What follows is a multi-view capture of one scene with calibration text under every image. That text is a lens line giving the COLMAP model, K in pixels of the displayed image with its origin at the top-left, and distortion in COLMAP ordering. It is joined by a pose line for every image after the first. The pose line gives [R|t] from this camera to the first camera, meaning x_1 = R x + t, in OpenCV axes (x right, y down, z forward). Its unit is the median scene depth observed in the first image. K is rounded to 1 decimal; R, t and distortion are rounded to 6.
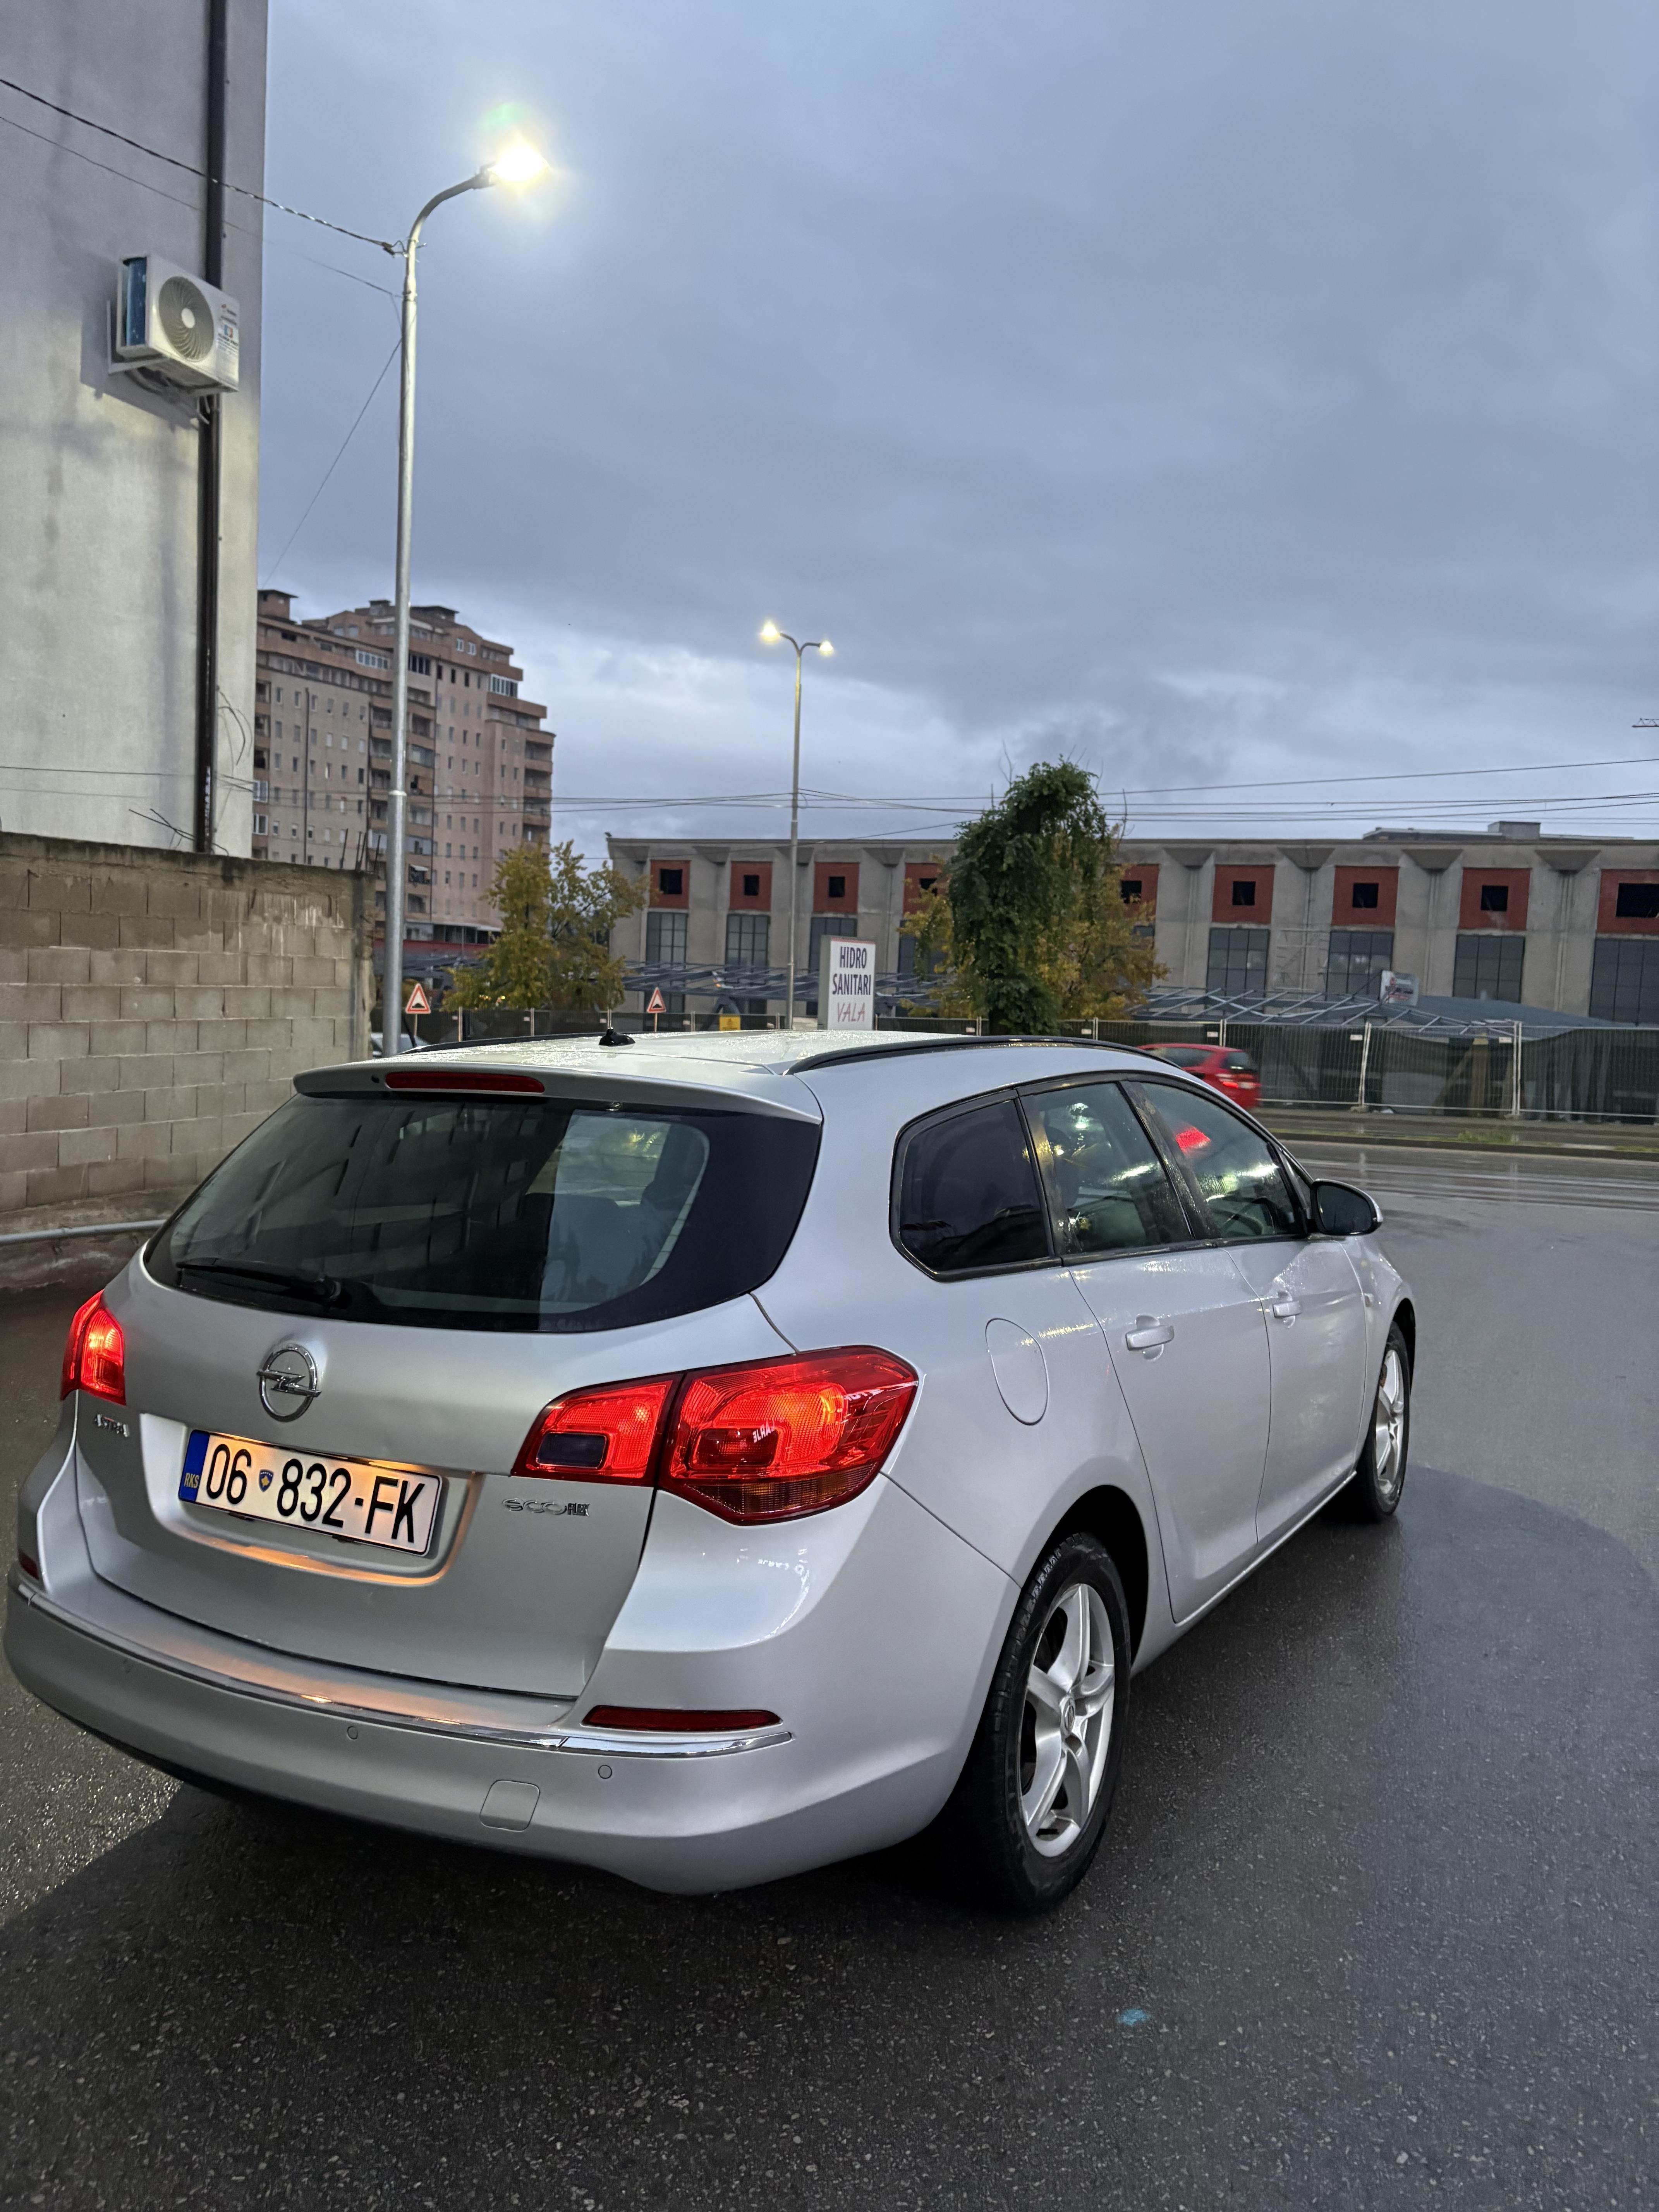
lens RADIAL K [[1659.4, 0, 867.8], [0, 1659.4, 1114.3], [0, 0, 1]] dist [-0.008394, -0.057034]
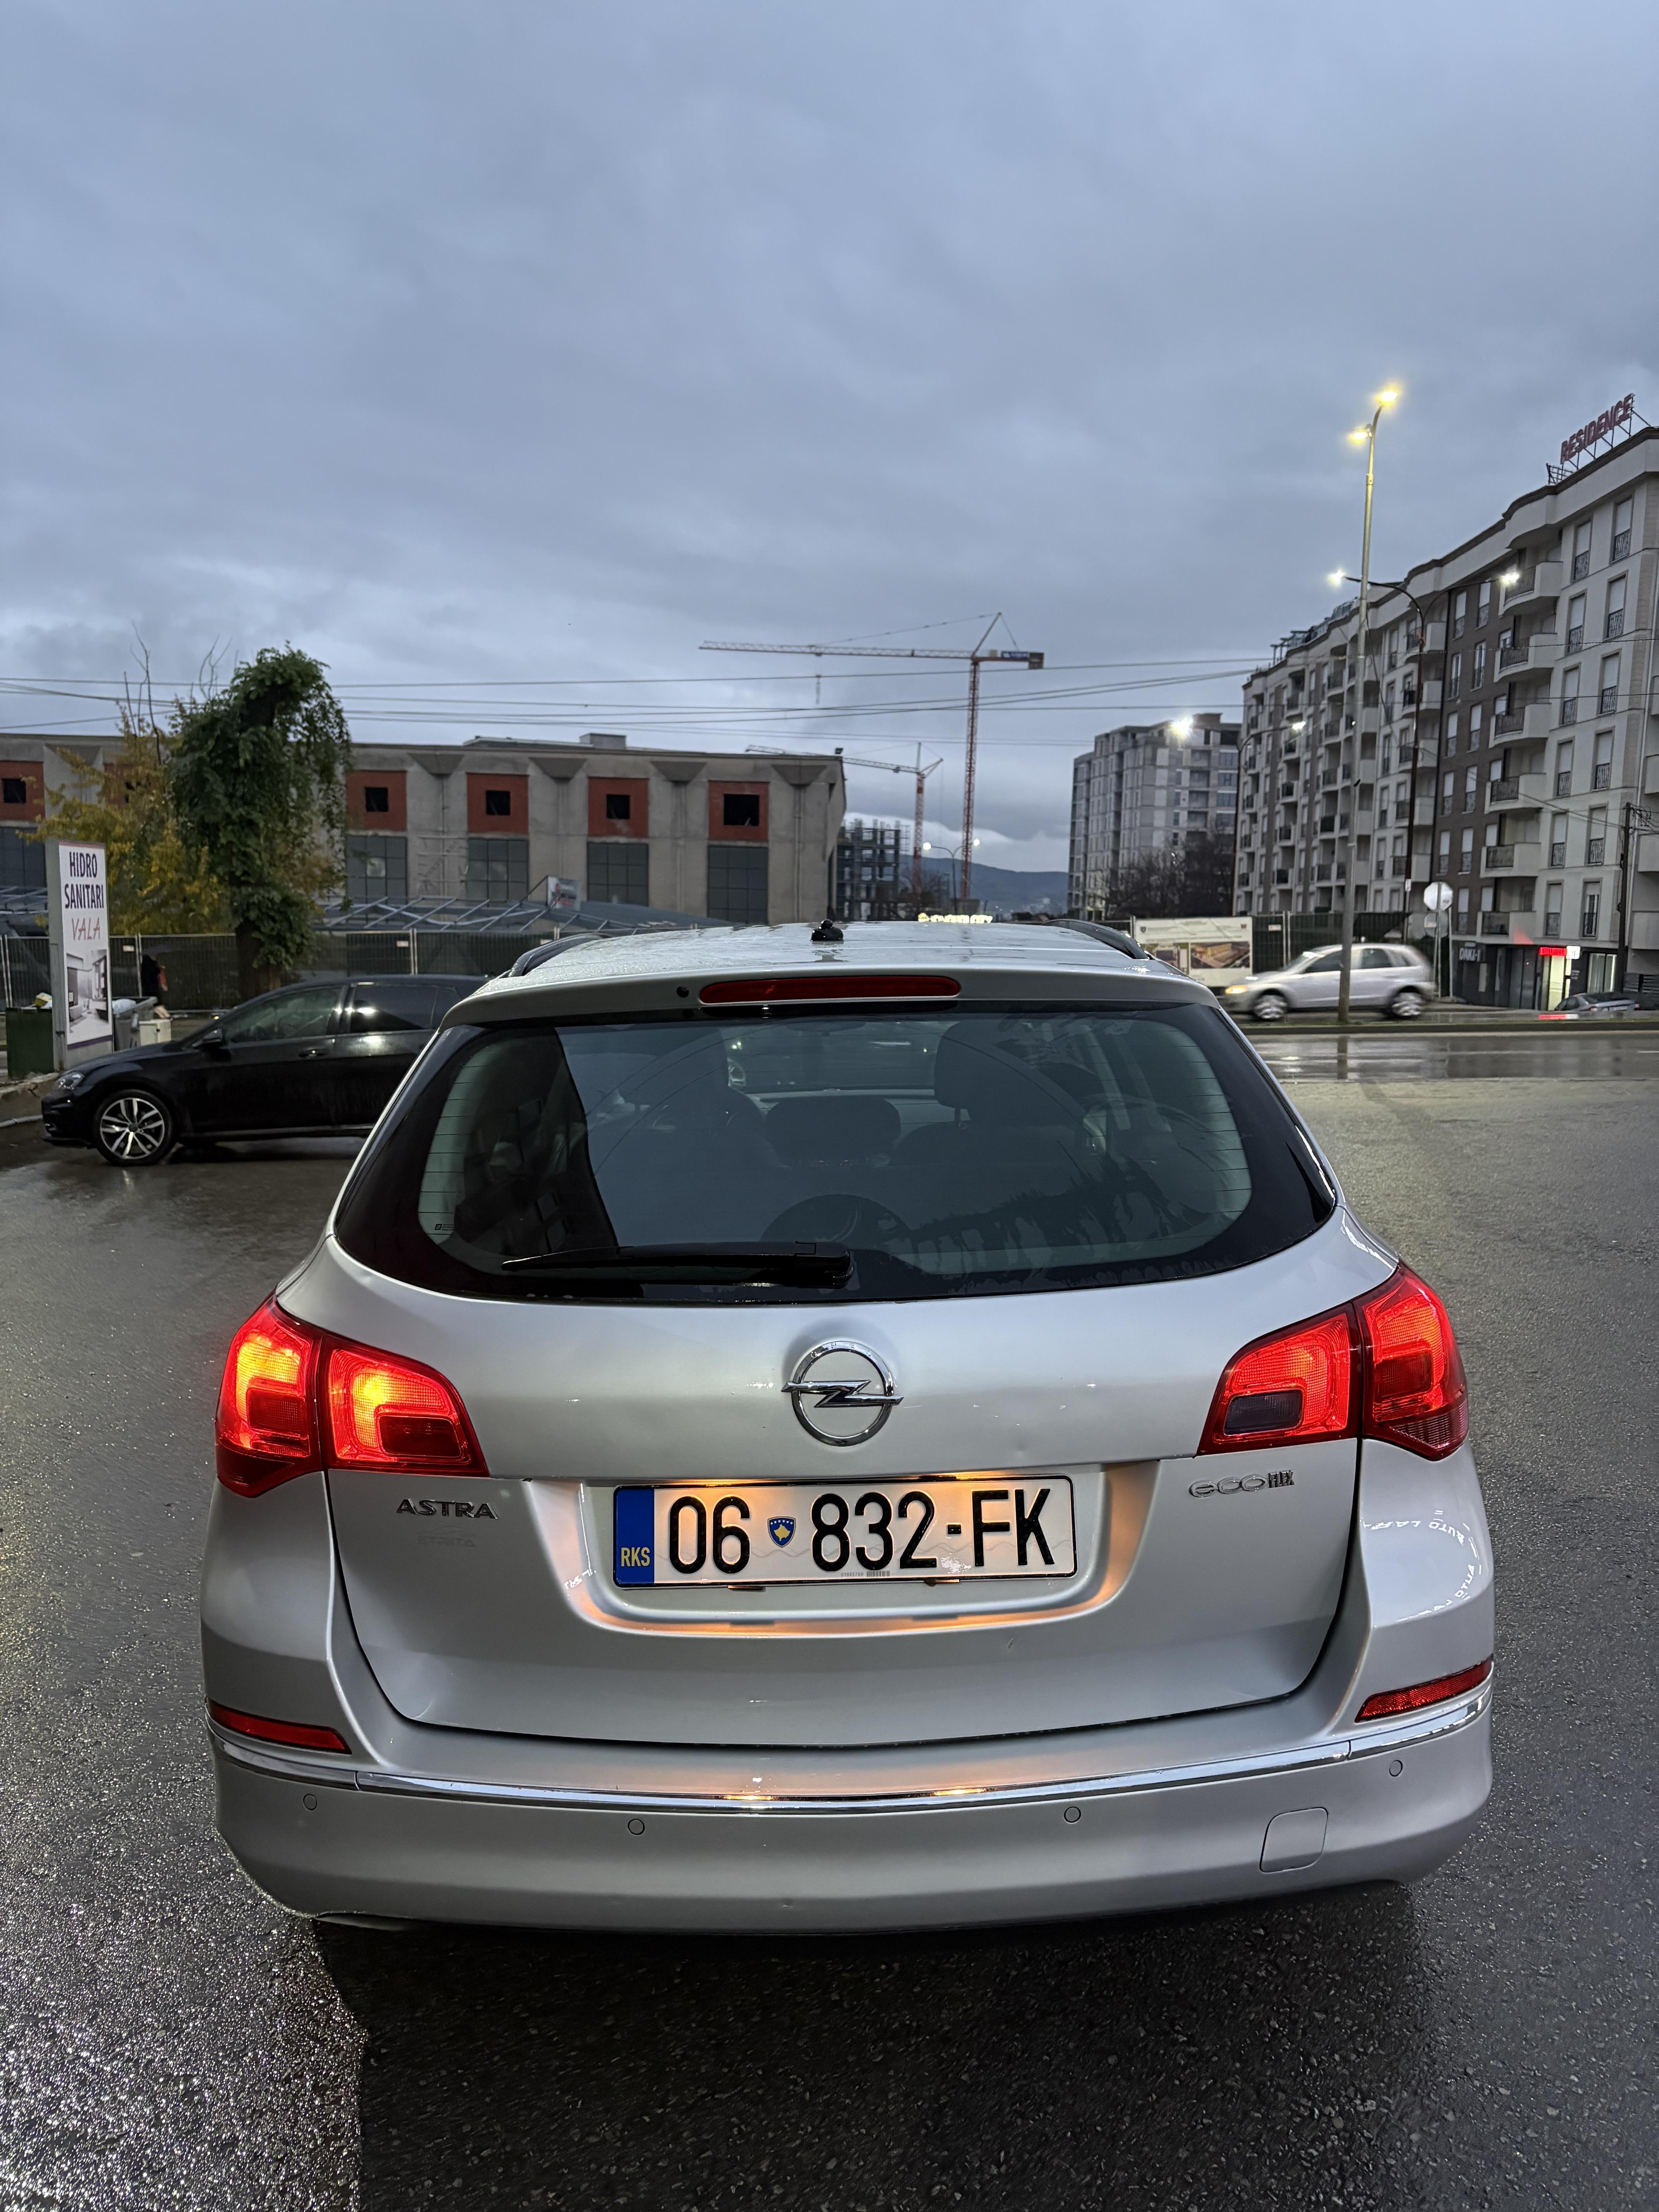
lens RADIAL K [[1657.3, 0, 829.5], [0, 1657.3, 1106.0], [0, 0, 1]] dist [-0.007239, -0.000092]
pose [[0.862960, -0.078536, 0.499132, -0.107189], [0.054122, 0.996531, 0.063225, -0.002243], [-0.502366, -0.027547, 0.864216, 0.053785]]
